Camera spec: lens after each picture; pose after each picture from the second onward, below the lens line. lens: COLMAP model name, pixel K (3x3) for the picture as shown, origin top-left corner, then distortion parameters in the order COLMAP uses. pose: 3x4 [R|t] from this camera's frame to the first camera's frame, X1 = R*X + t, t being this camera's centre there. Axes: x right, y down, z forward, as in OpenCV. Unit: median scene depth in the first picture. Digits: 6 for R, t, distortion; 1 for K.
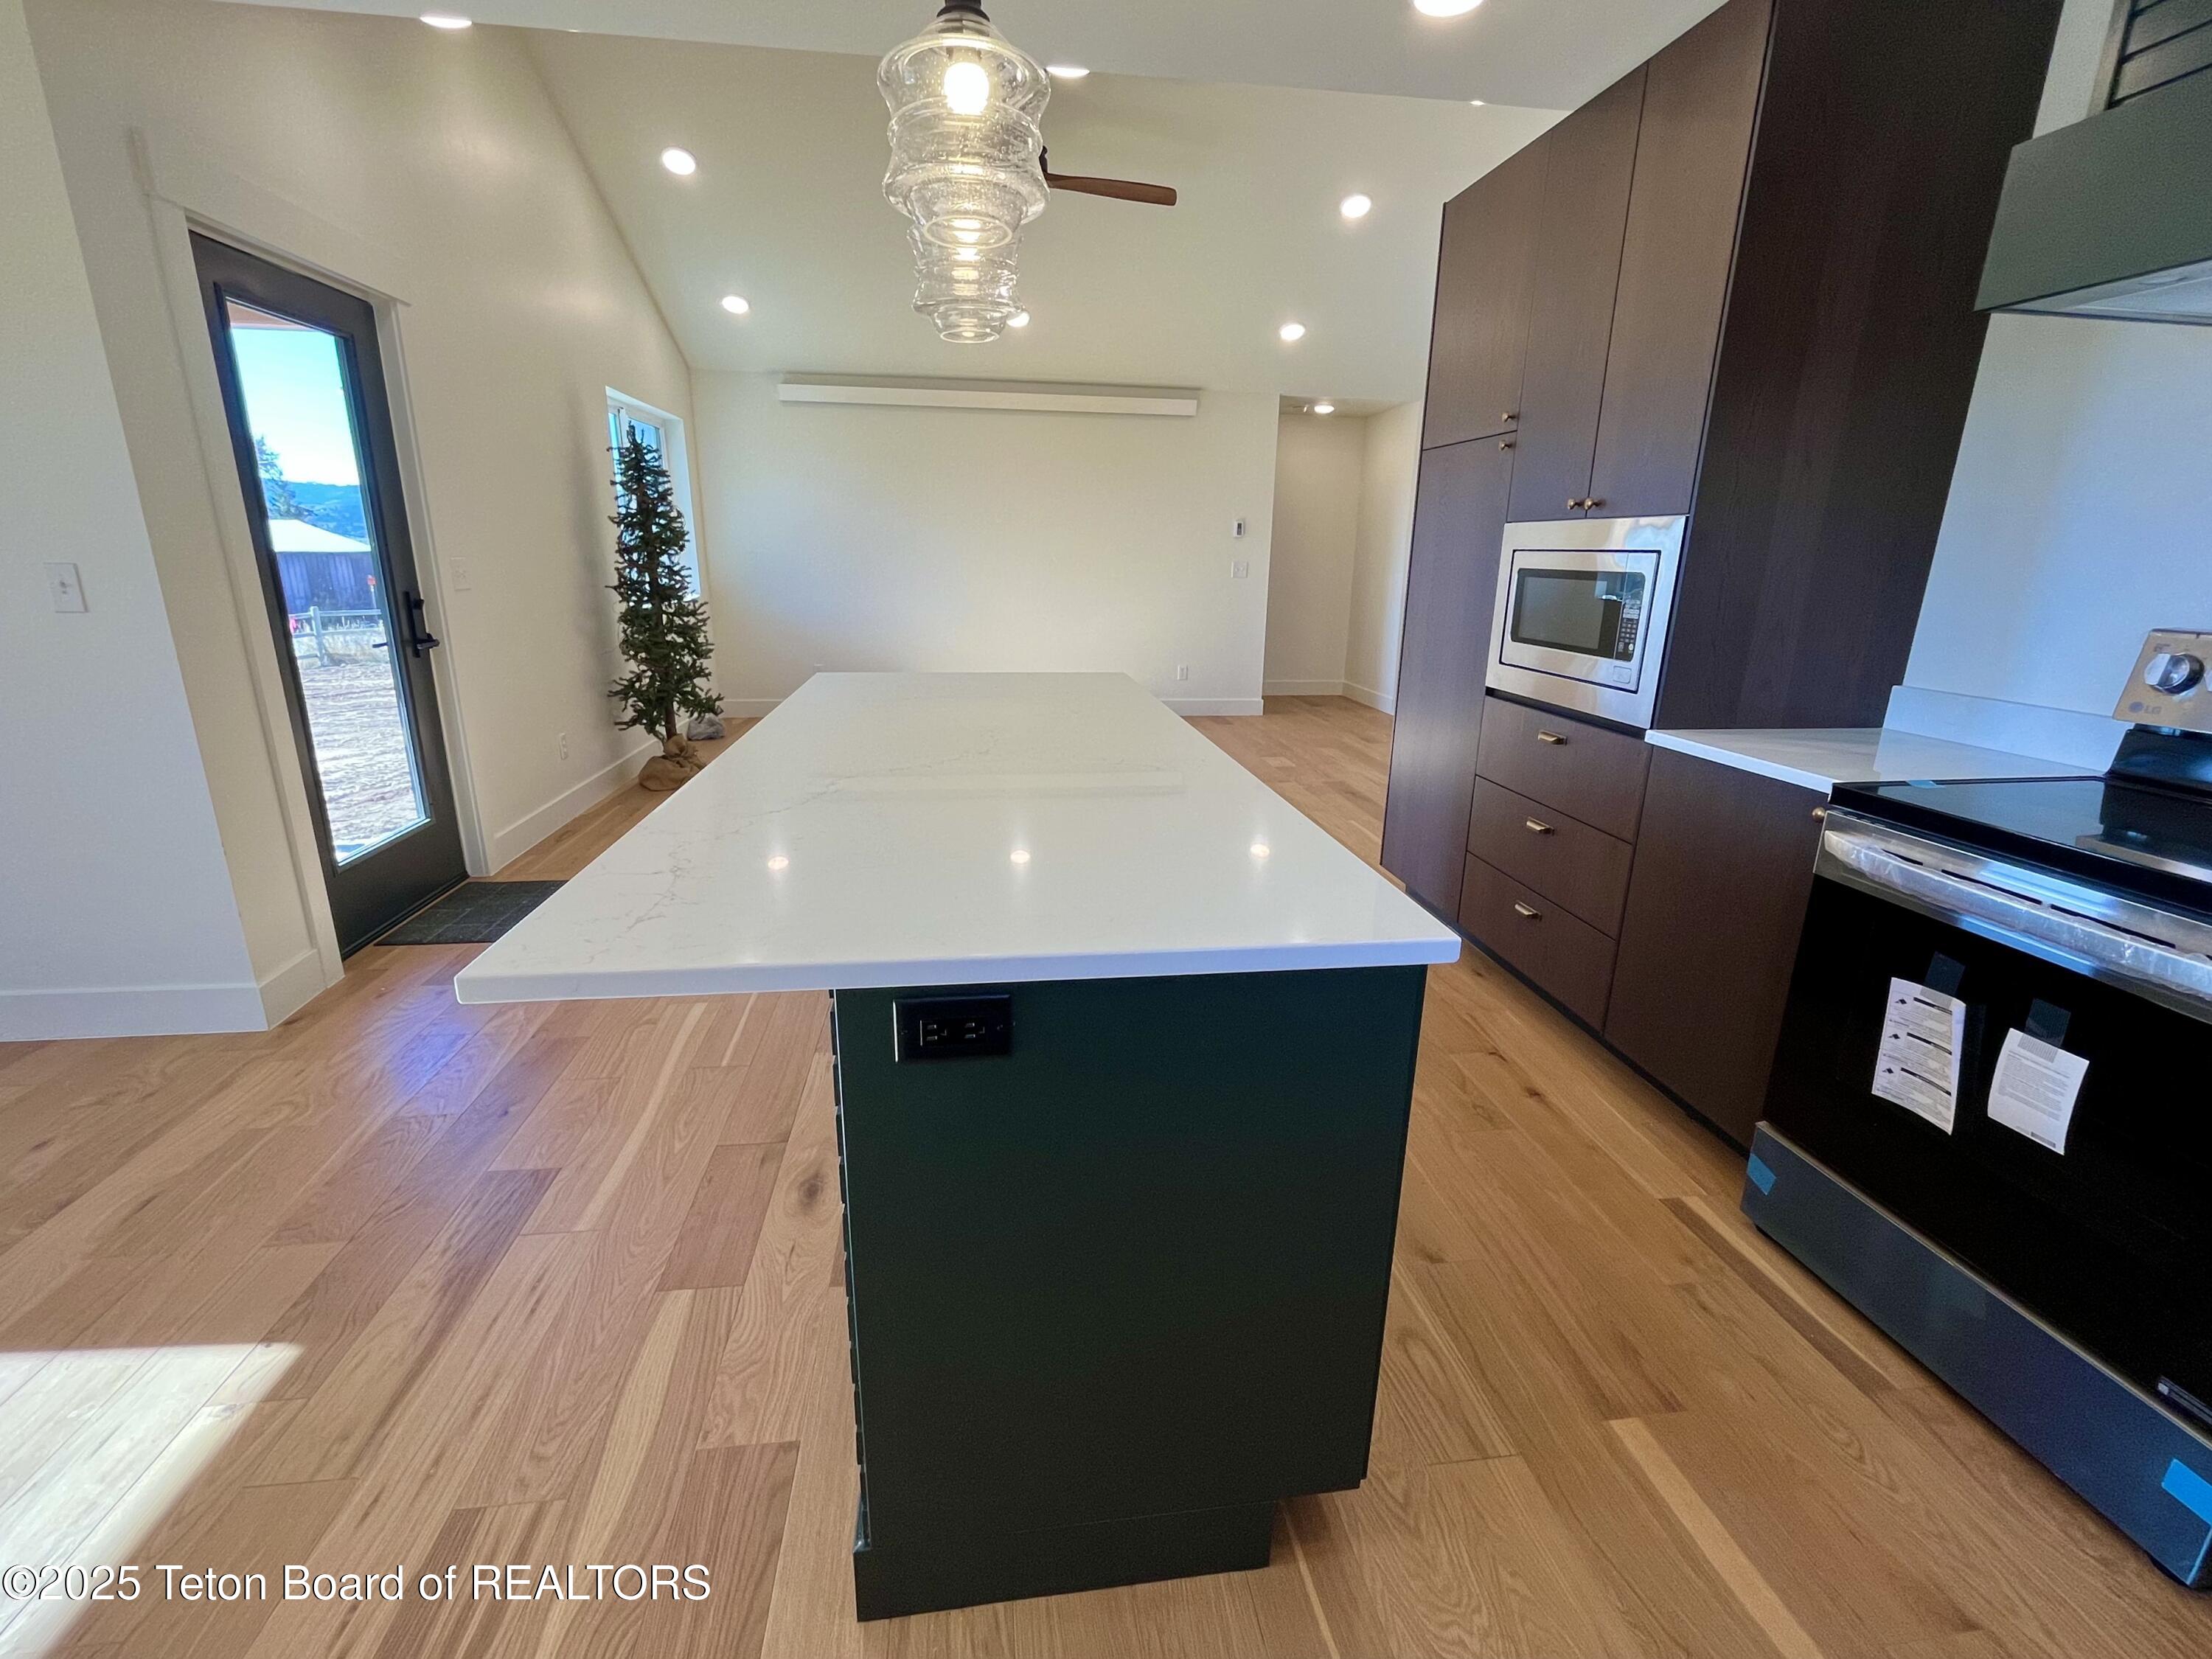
lens RADIAL K [[965.2, 0, 1097.6], [0, 965.2, 820.9], [0, 0, 1]] dist [-0.010153, -0.000641]
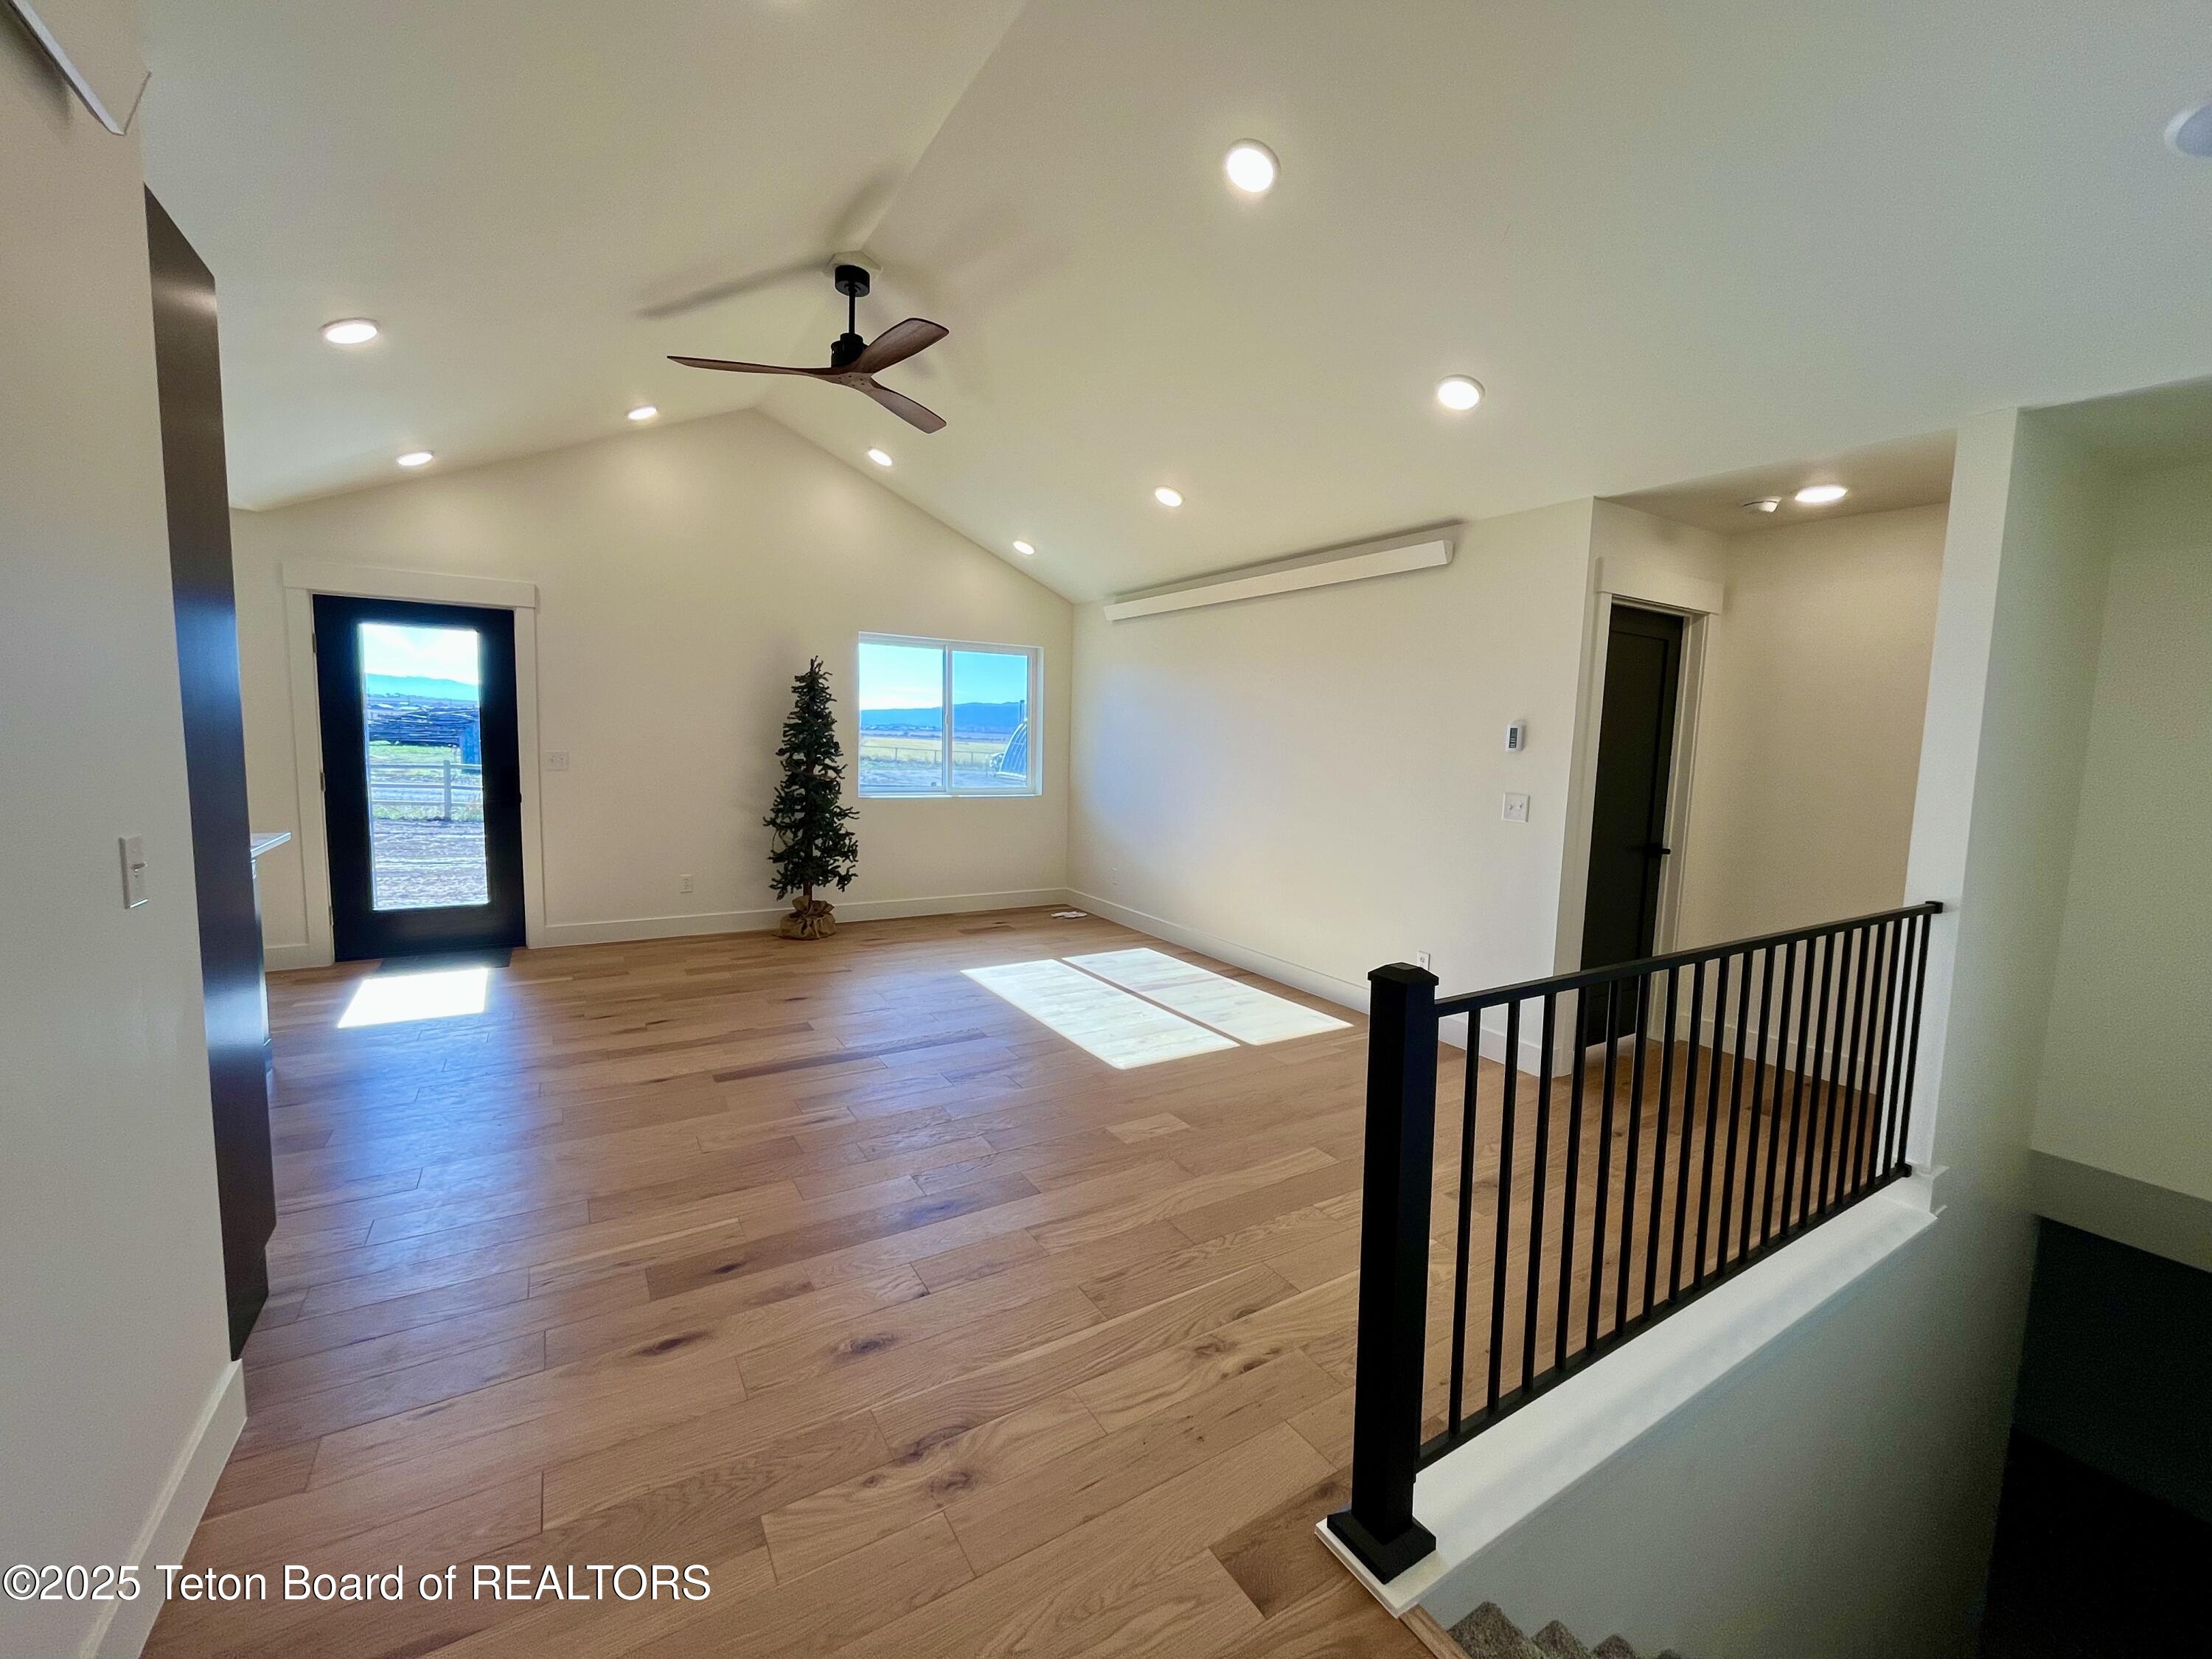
lens RADIAL K [[895.7, 0, 1103.8], [0, 895.7, 820.6], [0, 0, 1]] dist [-0.002003, -0.000104]
pose [[0.414690, 0.083710, -0.906104, 1.468867], [-0.268057, 0.962812, -0.033731, -0.481348], [0.869585, 0.256876, 0.421708, 1.607647]]
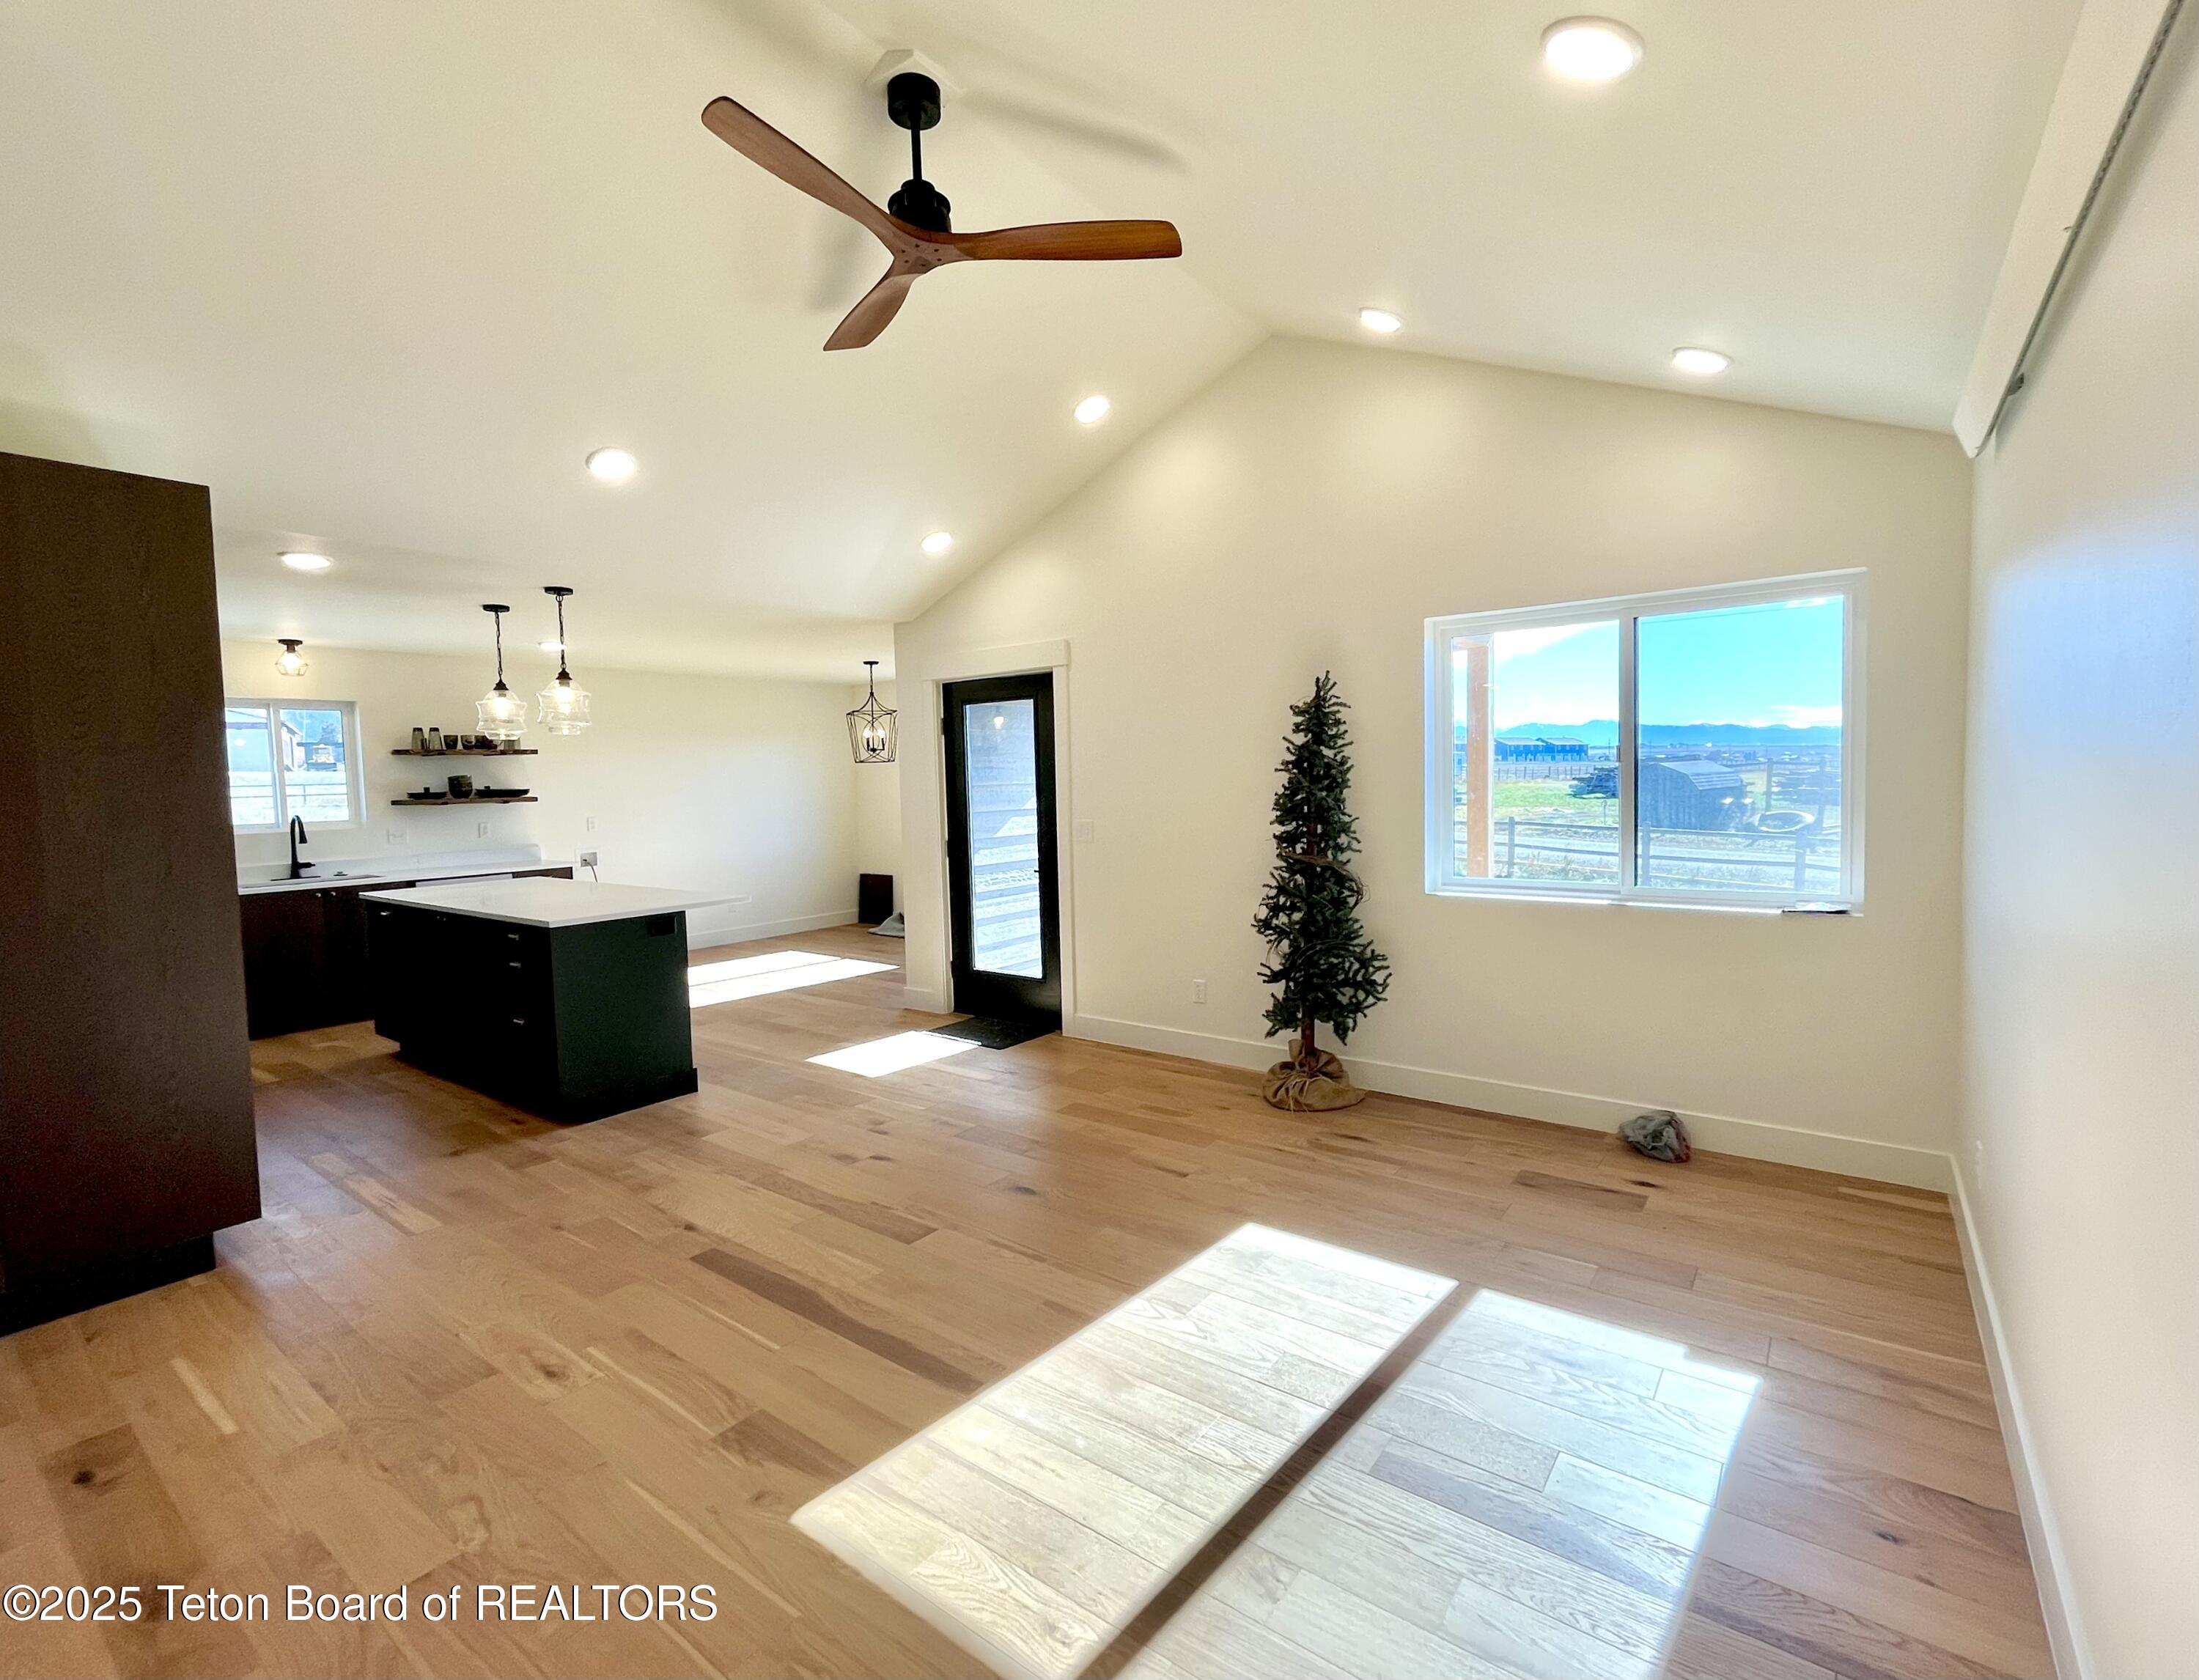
lens RADIAL K [[995.2, 0, 1086.3], [0, 995.2, 838.3], [0, 0, 1]] dist [0.001063, 0.000087]
pose [[-0.701623, 0.041308, -0.711350, 0.537069], [-0.182733, 0.954501, 0.235663, -0.811264], [0.688719, 0.295334, -0.662151, 2.692757]]
